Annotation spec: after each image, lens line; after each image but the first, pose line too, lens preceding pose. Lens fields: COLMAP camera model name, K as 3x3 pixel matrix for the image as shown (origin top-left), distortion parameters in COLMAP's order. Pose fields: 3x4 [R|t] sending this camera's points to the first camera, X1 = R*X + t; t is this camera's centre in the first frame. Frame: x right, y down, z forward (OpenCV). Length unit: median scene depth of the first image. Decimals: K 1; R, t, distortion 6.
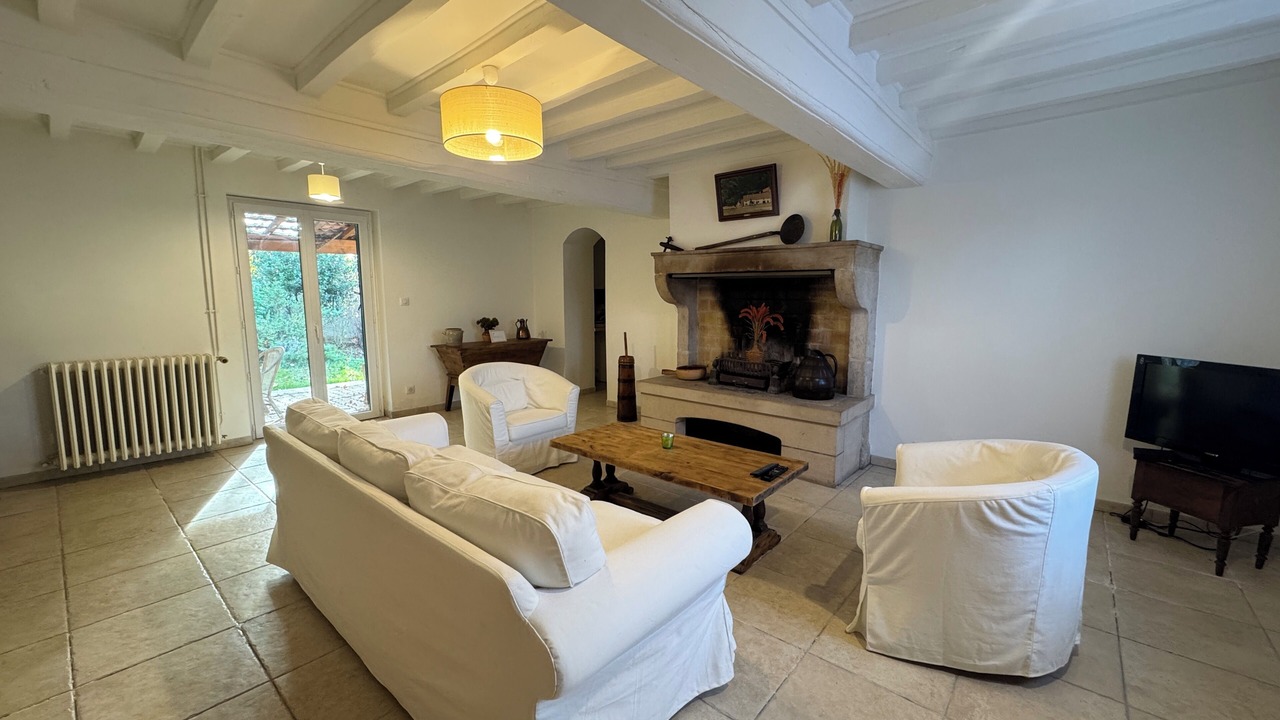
lens RADIAL K [[512.1, 0, 637.6], [0, 512.1, 356.0], [0, 0, 1]] dist [-0.003126, -0.000025]
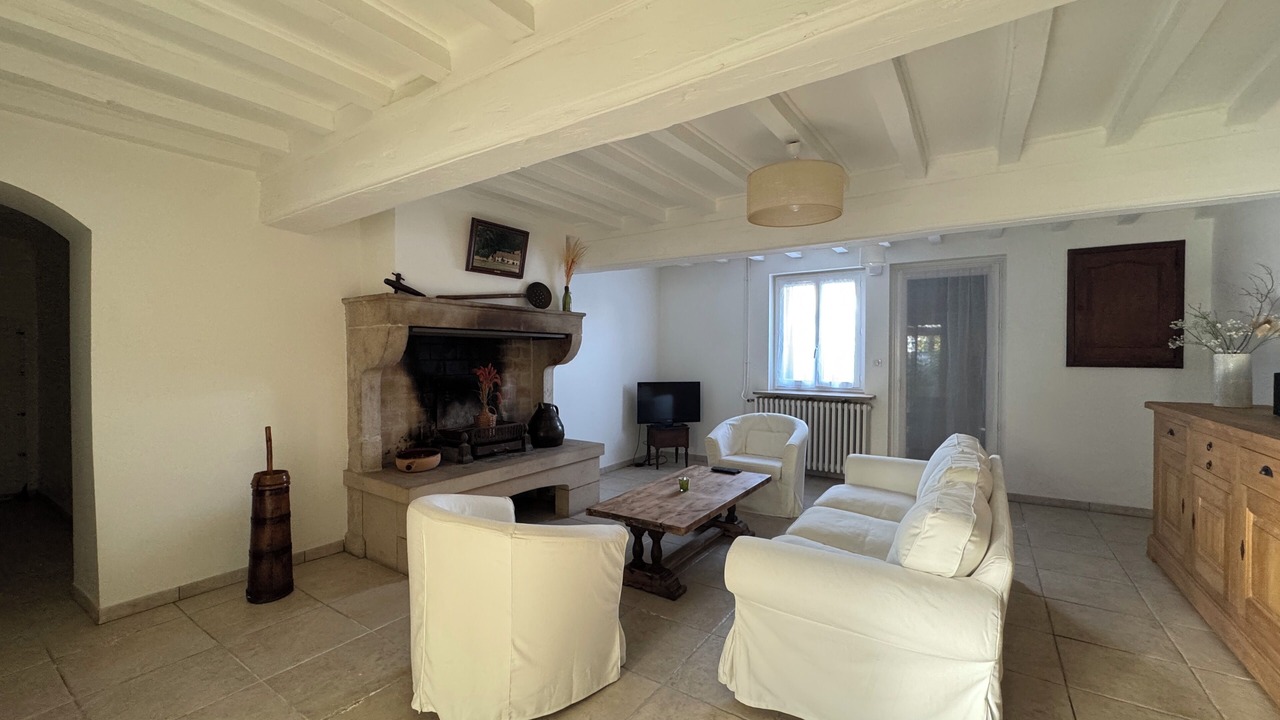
lens RADIAL K [[512.1, 0, 637.6], [0, 512.1, 356.0], [0, 0, 1]] dist [-0.003126, -0.000025]
pose [[-0.118340, -0.007083, 0.992948, -0.862471], [0.120407, 0.992493, 0.021430, -0.123379], [-0.985646, 0.122094, -0.116599, 0.989728]]
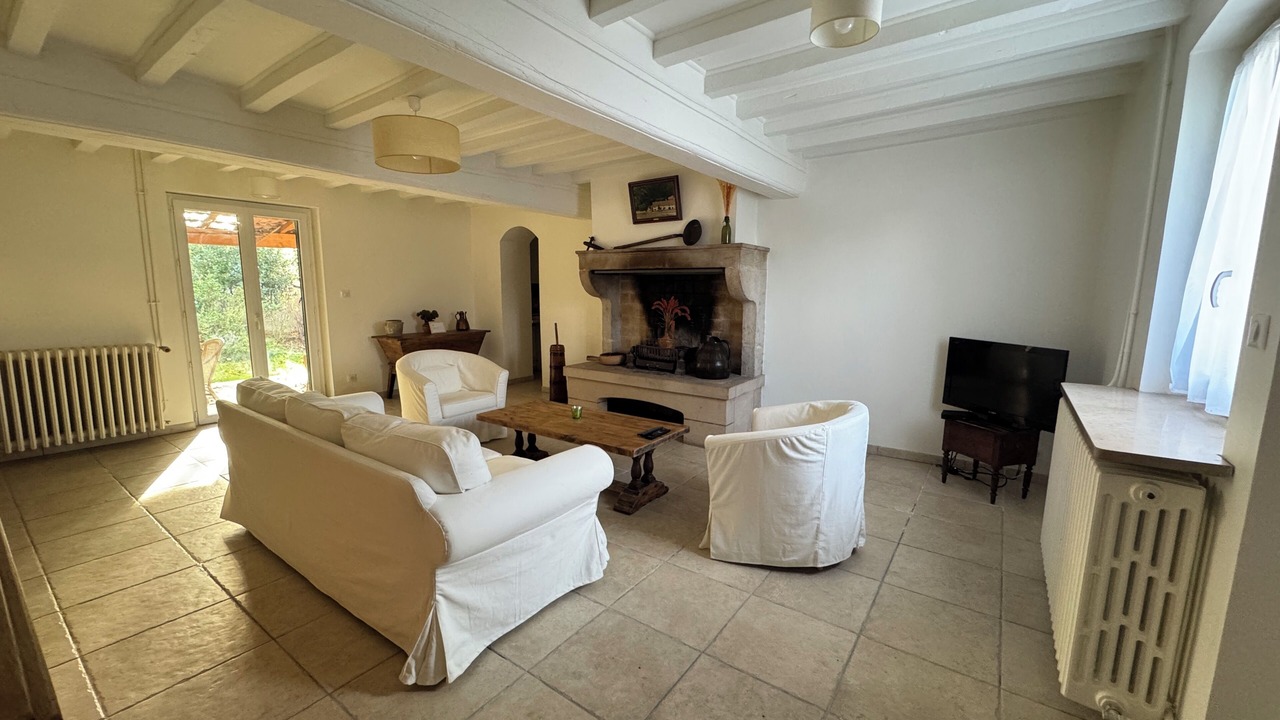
lens RADIAL K [[512.1, 0, 637.6], [0, 512.1, 356.0], [0, 0, 1]] dist [-0.003126, -0.000025]
pose [[0.996300, -0.008262, 0.085544, 0.081743], [0.007369, 0.999915, 0.010746, 0.019946], [-0.085626, -0.010075, 0.996276, -0.157591]]
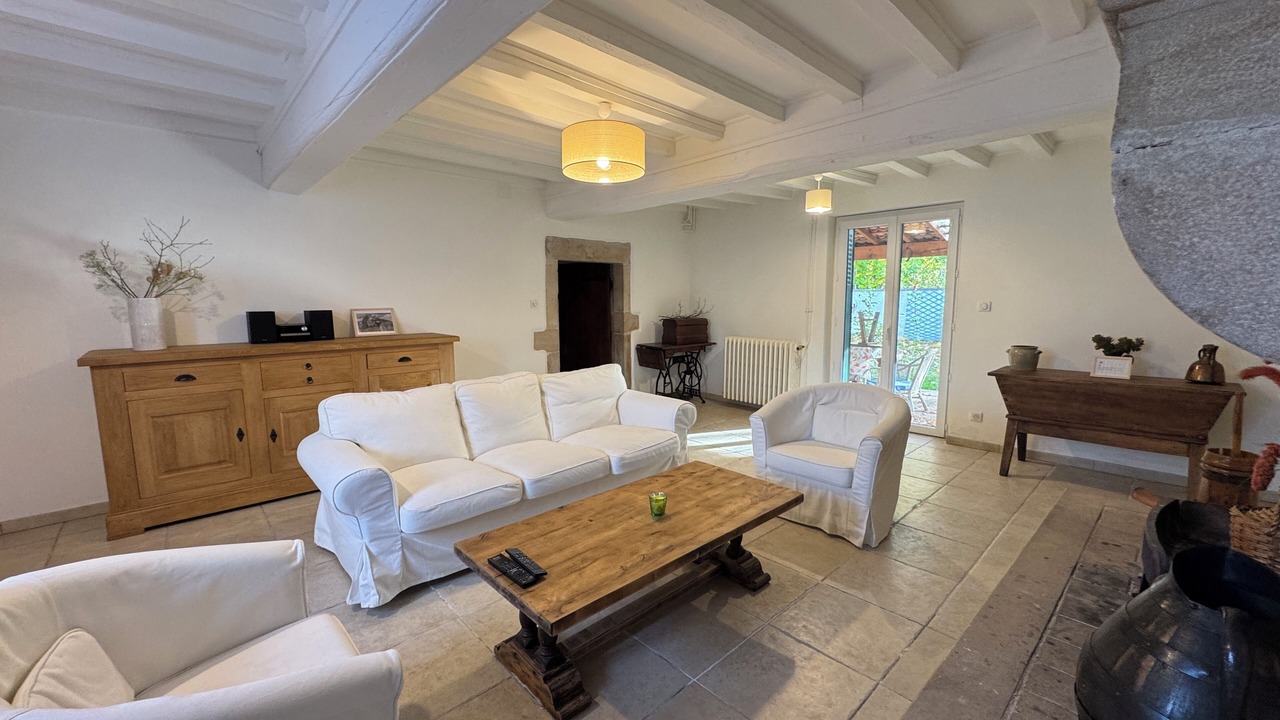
lens RADIAL K [[512.1, 0, 637.6], [0, 512.1, 356.0], [0, 0, 1]] dist [-0.003126, -0.000025]
pose [[-0.111564, 0.111168, -0.987520, 0.611296], [-0.118545, 0.985139, 0.124293, -0.099478], [0.986661, 0.130933, -0.096727, 0.837258]]
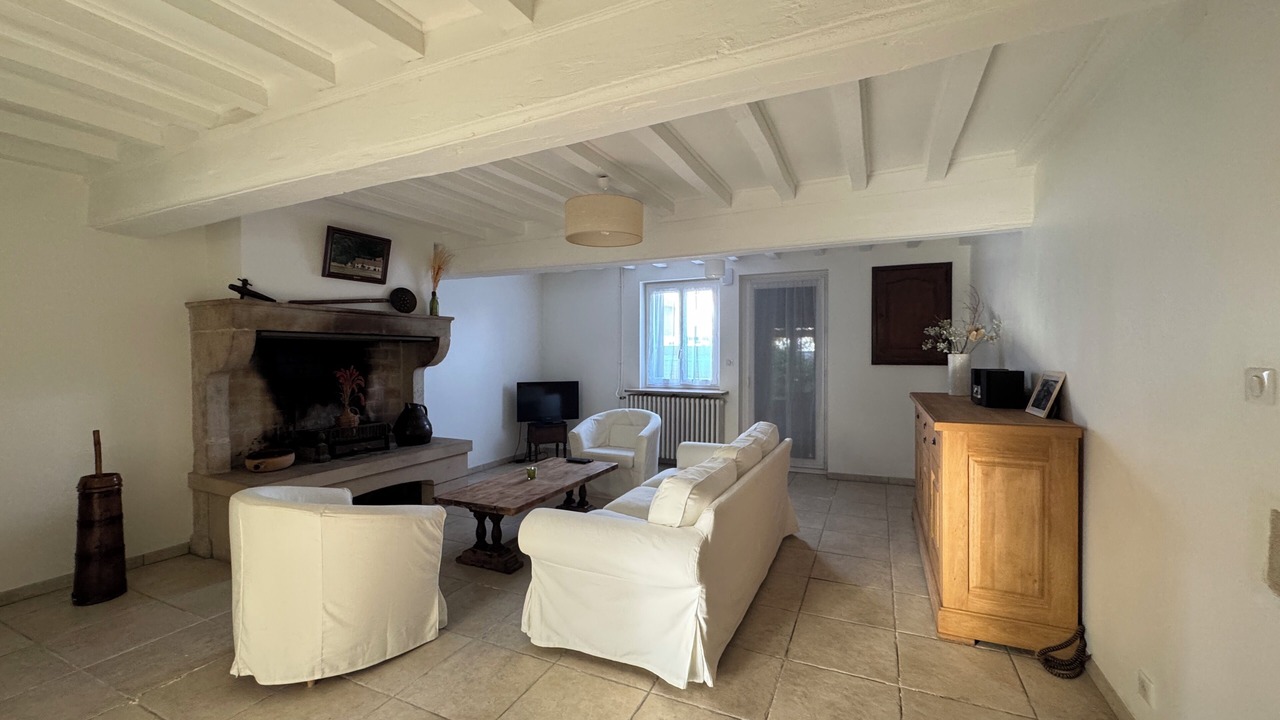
lens RADIAL K [[512.1, 0, 637.6], [0, 512.1, 356.0], [0, 0, 1]] dist [-0.003126, -0.000025]
pose [[-0.270032, -0.005584, 0.962835, -1.002014], [0.120530, 0.991921, 0.039556, -0.111683], [-0.955278, 0.126732, -0.267178, 0.867984]]
